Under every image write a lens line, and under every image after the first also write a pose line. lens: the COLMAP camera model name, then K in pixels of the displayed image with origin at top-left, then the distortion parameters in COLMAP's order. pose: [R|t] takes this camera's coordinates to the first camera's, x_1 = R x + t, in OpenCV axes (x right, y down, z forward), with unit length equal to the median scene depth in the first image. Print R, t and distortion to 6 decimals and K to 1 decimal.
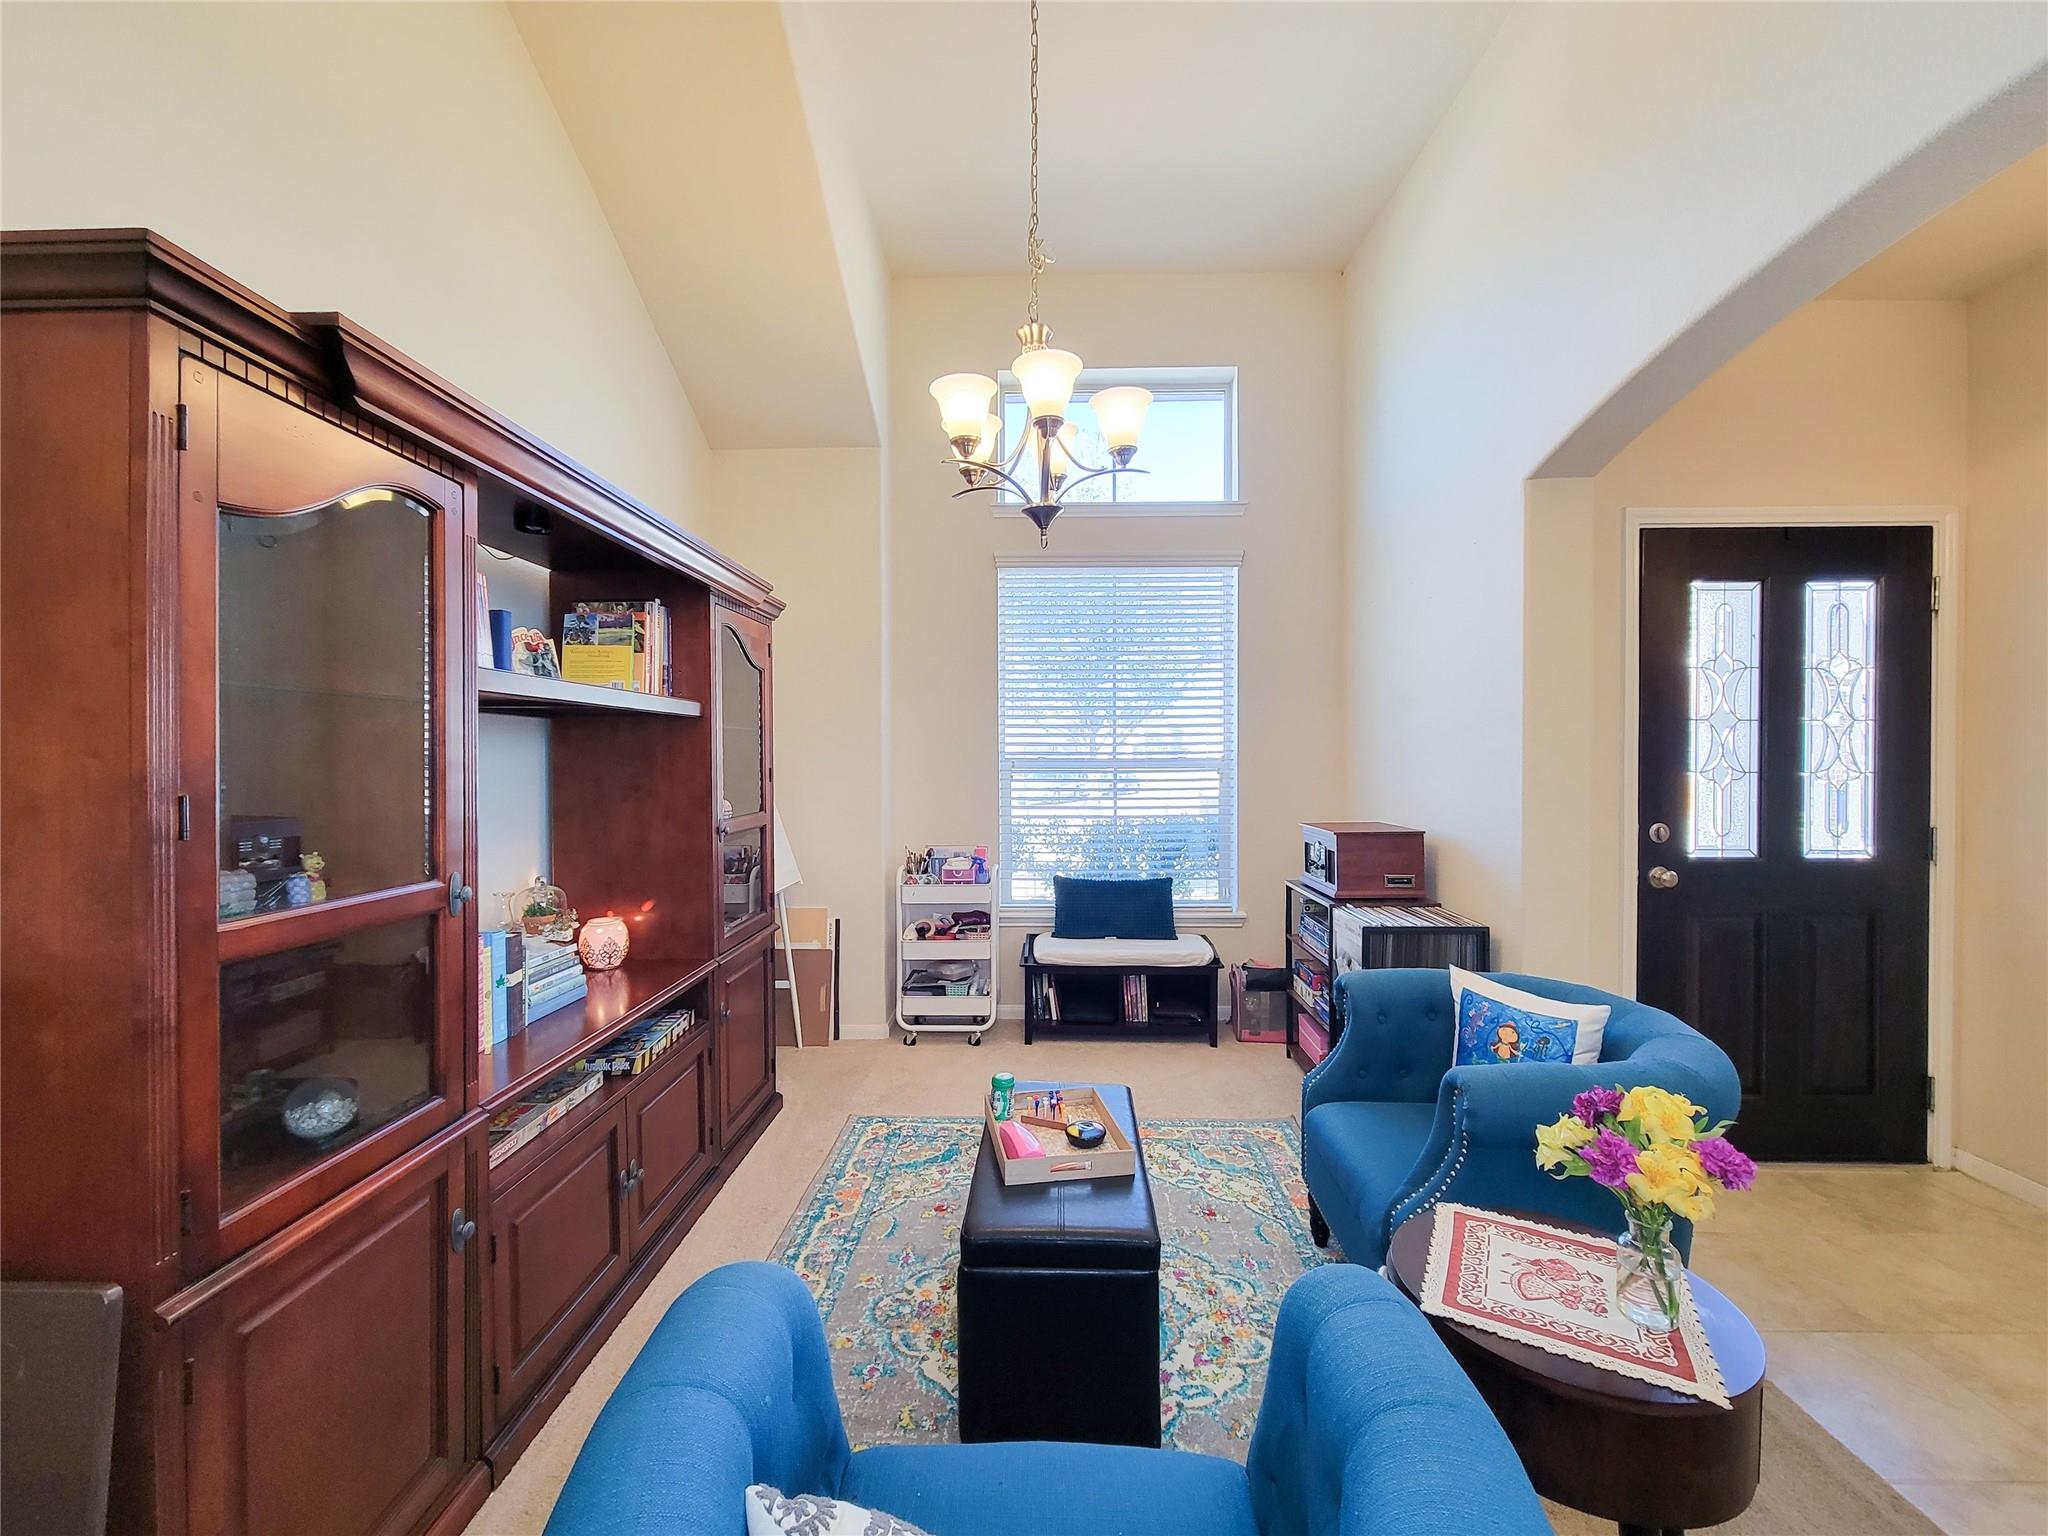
lens RADIAL K [[843.5, 0, 1025.9], [0, 843.5, 766.3], [0, 0, 1]] dist [0.007169, -0.004552]
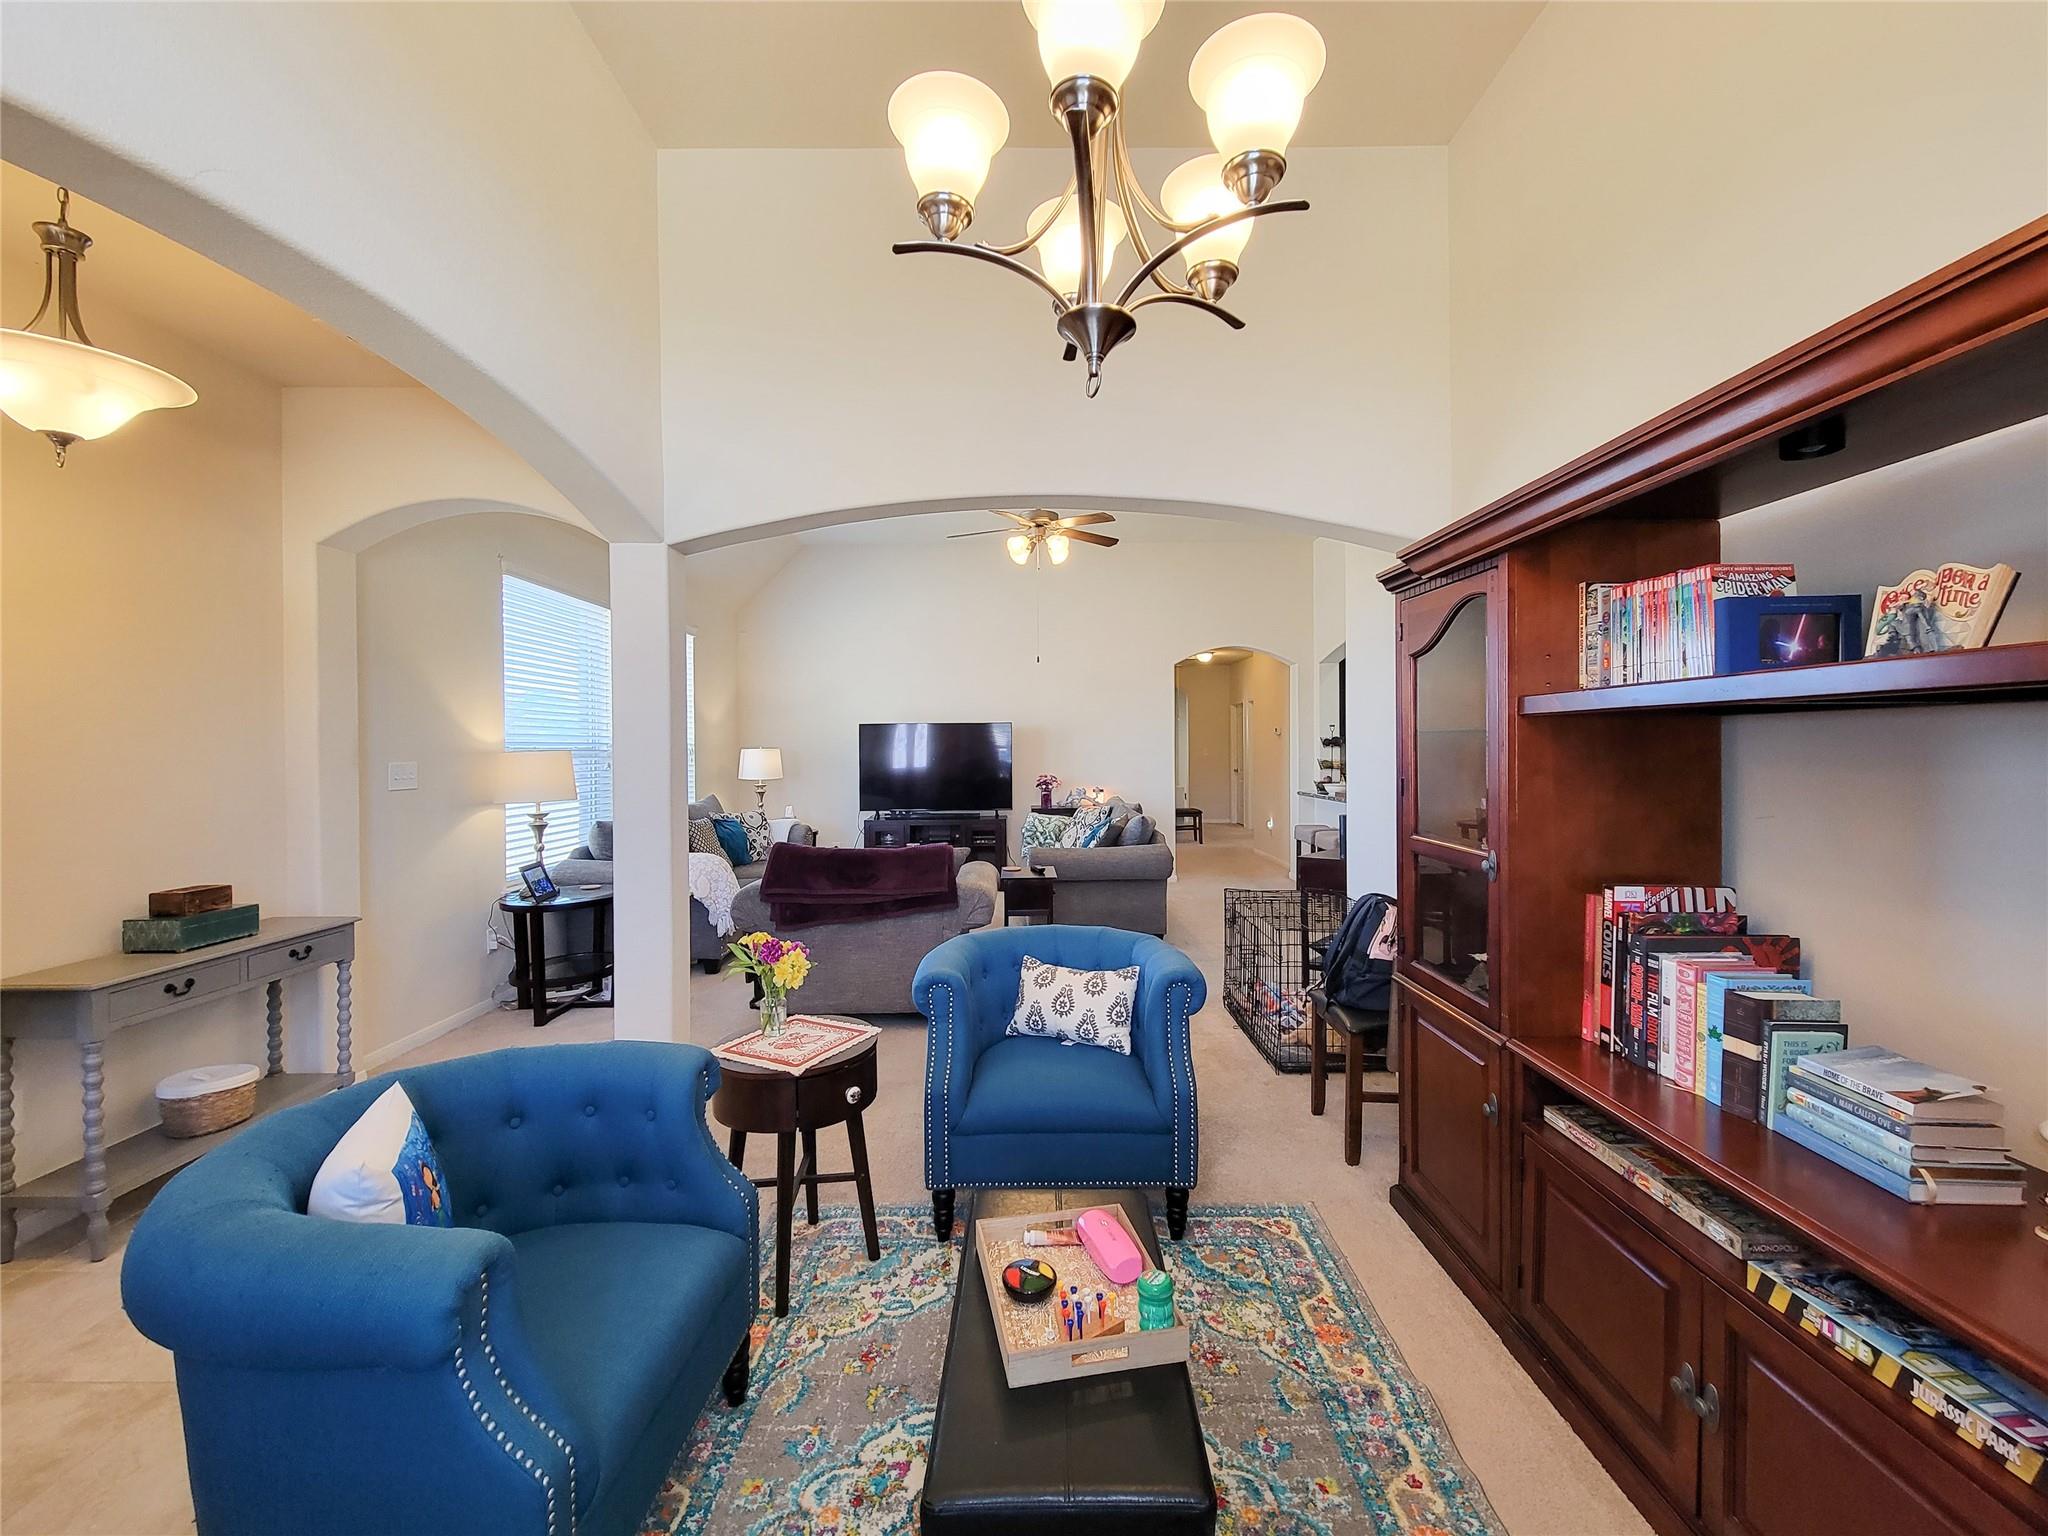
lens RADIAL K [[843.5, 0, 1045.0], [0, 843.5, 747.8], [0, 0, 1]] dist [0.007169, -0.004552]
pose [[-0.998701, 0.005184, -0.050692, 0.058212], [0.004581, 0.999917, 0.012009, -0.028735], [0.050750, 0.011761, -0.998642, 1.090414]]
